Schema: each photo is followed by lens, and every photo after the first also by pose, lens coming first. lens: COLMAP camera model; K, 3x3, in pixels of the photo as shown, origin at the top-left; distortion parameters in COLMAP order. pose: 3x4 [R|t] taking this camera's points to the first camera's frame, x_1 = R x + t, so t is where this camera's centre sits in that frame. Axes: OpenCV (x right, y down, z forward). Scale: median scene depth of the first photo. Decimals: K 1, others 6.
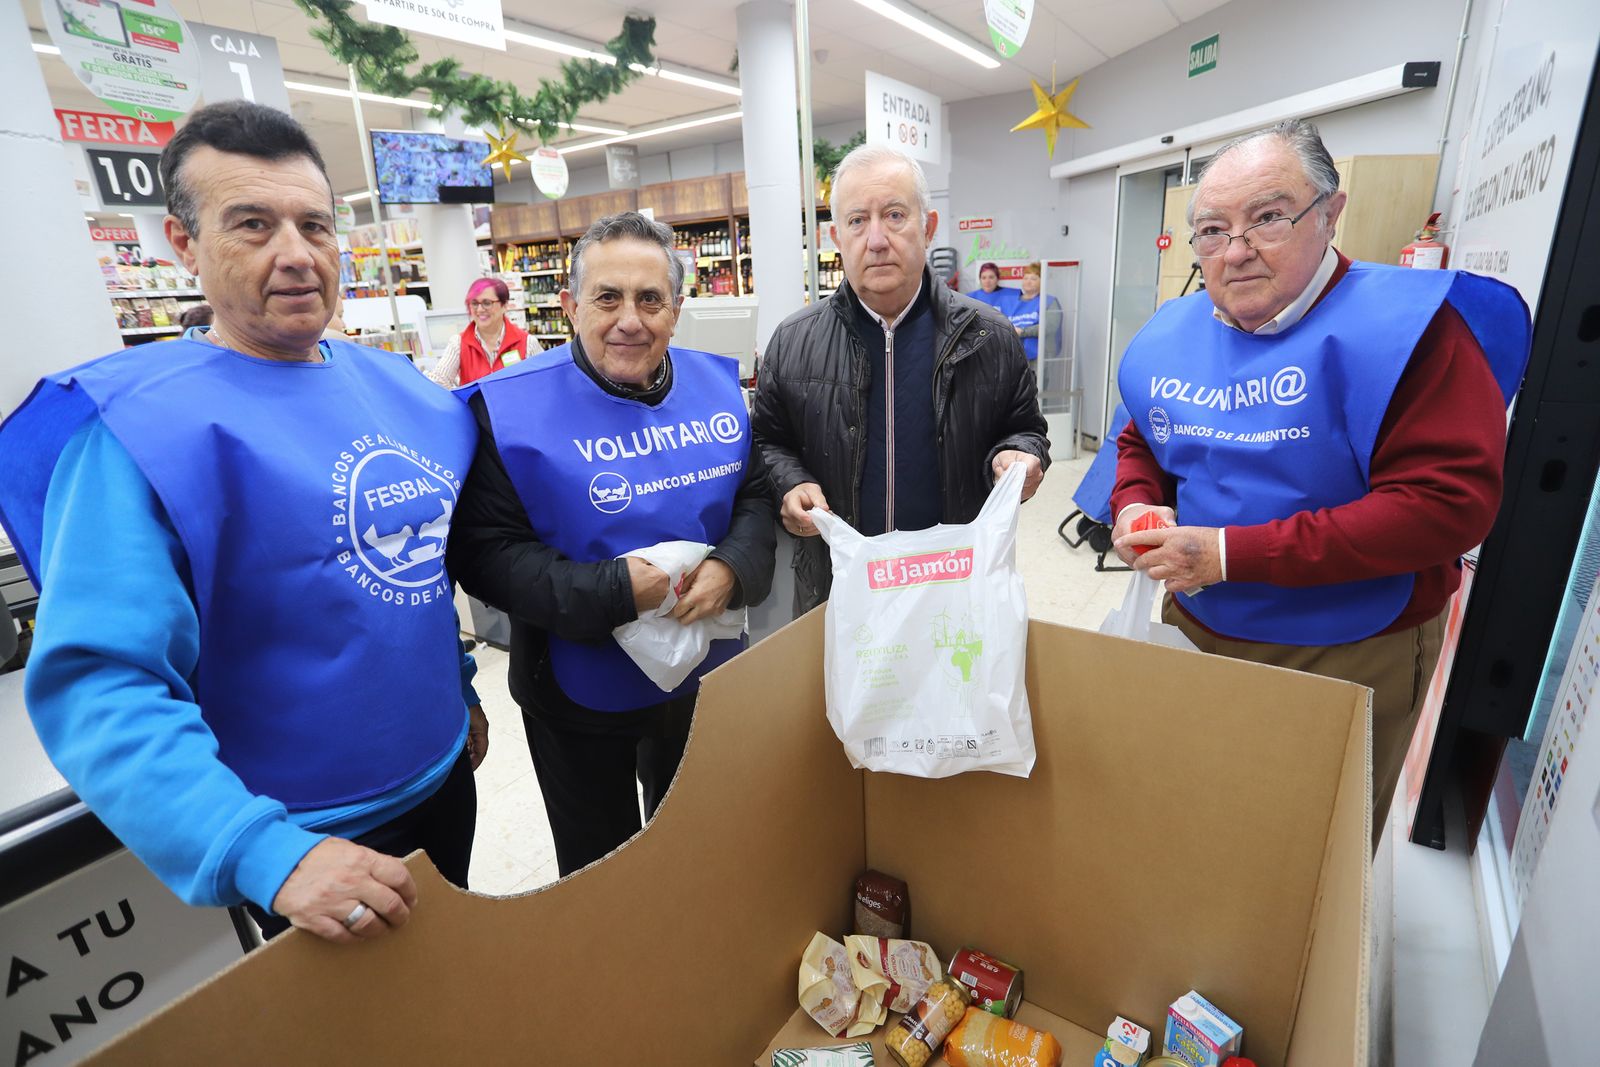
lens RADIAL K [[782.2, 0, 793.7], [0, 782.2, 533.8], [0, 0, 1]] dist [-0.064344, 0.023368]
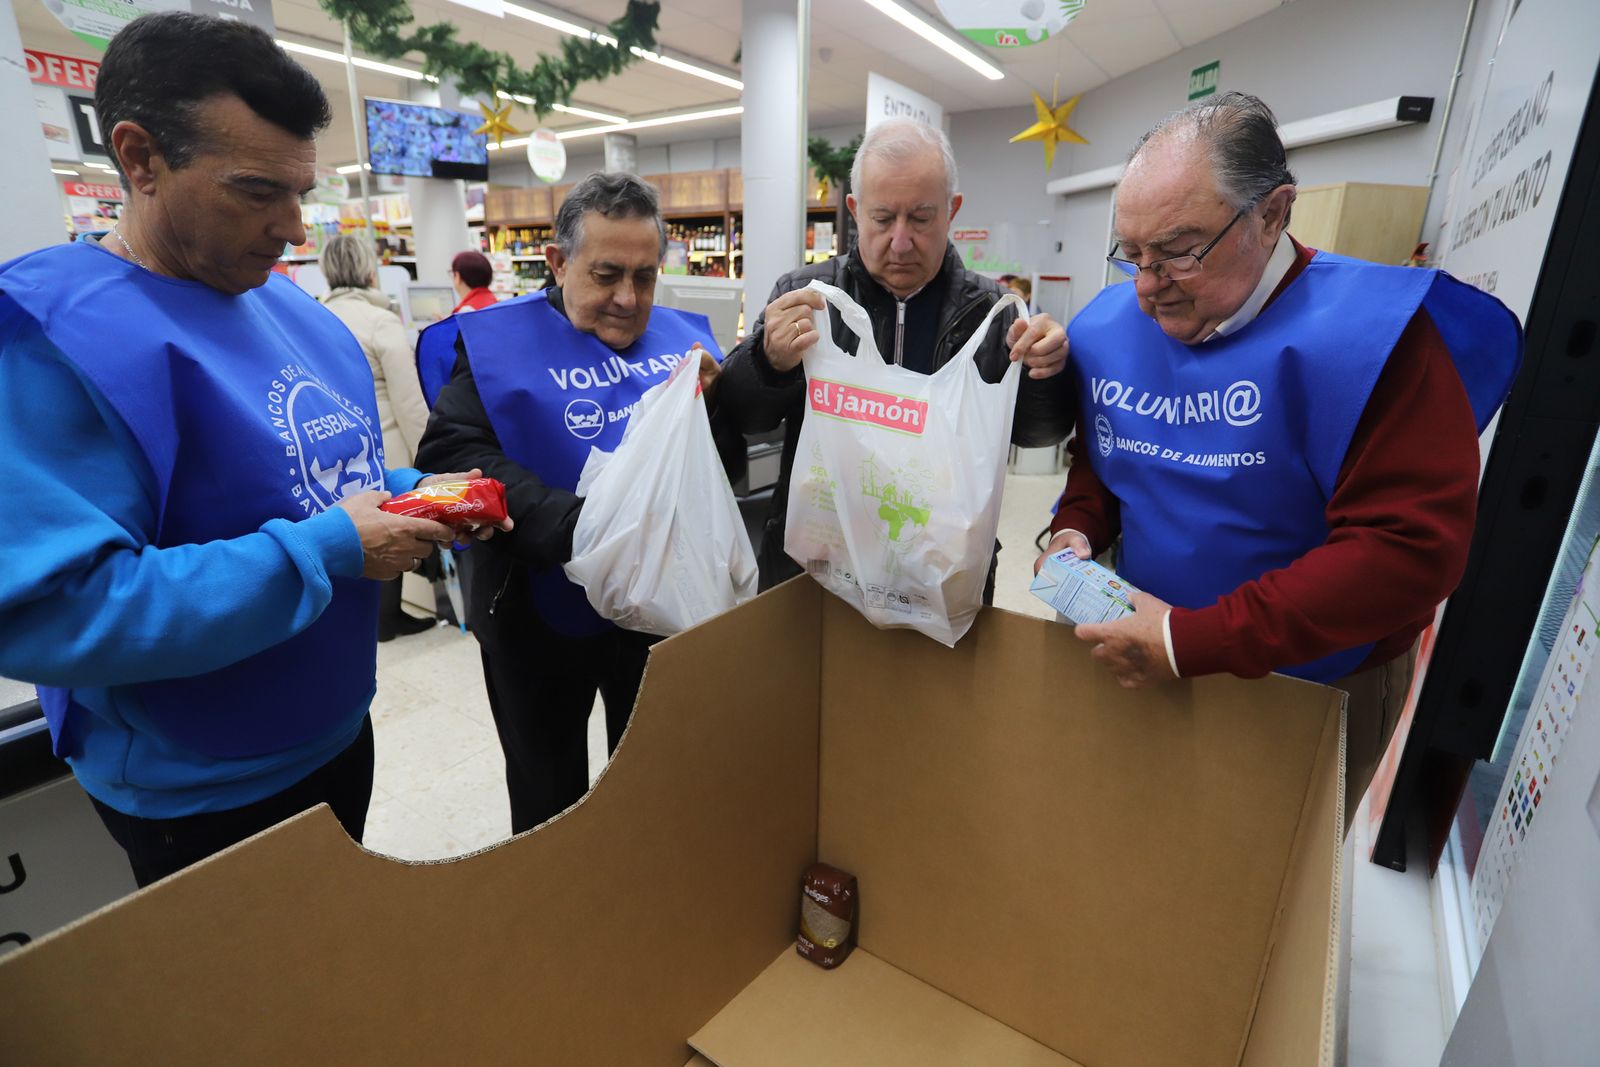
lens RADIAL K [[782.1, 0, 793.8], [0, 782.1, 534.2], [0, 0, 1]] dist [-0.069865, 0.025523]
pose [[0.998058, 0.057078, 0.024937, 0.005721], [-0.056869, 0.998341, -0.009016, 0.011071], [-0.025410, 0.007580, 0.999648, 0.011715]]
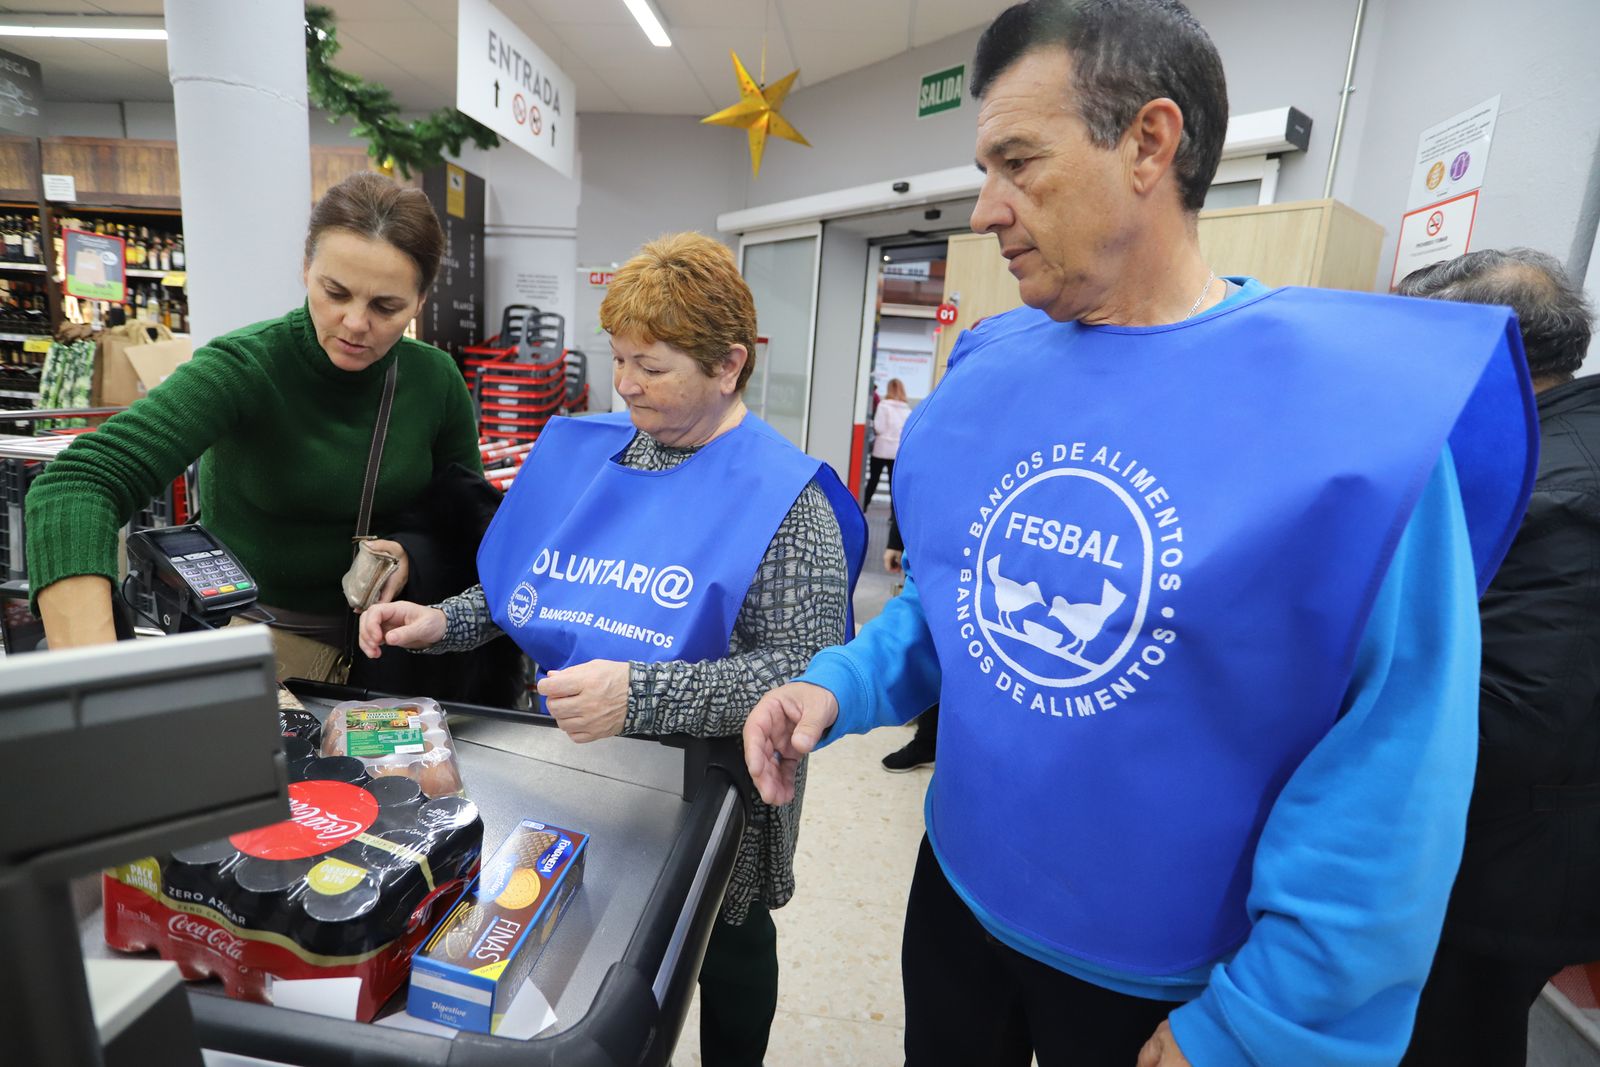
lens RADIAL K [[780.6, 0, 794.0], [0, 780.6, 533.8], [0, 0, 1]] dist [-0.062686, 0.021014]
pose [[0.874029, 0.015054, 0.485641, 0.044439], [0.038661, 0.994196, -0.100399, -0.111748], [-0.484334, 0.106527, 0.868374, 0.424151]]
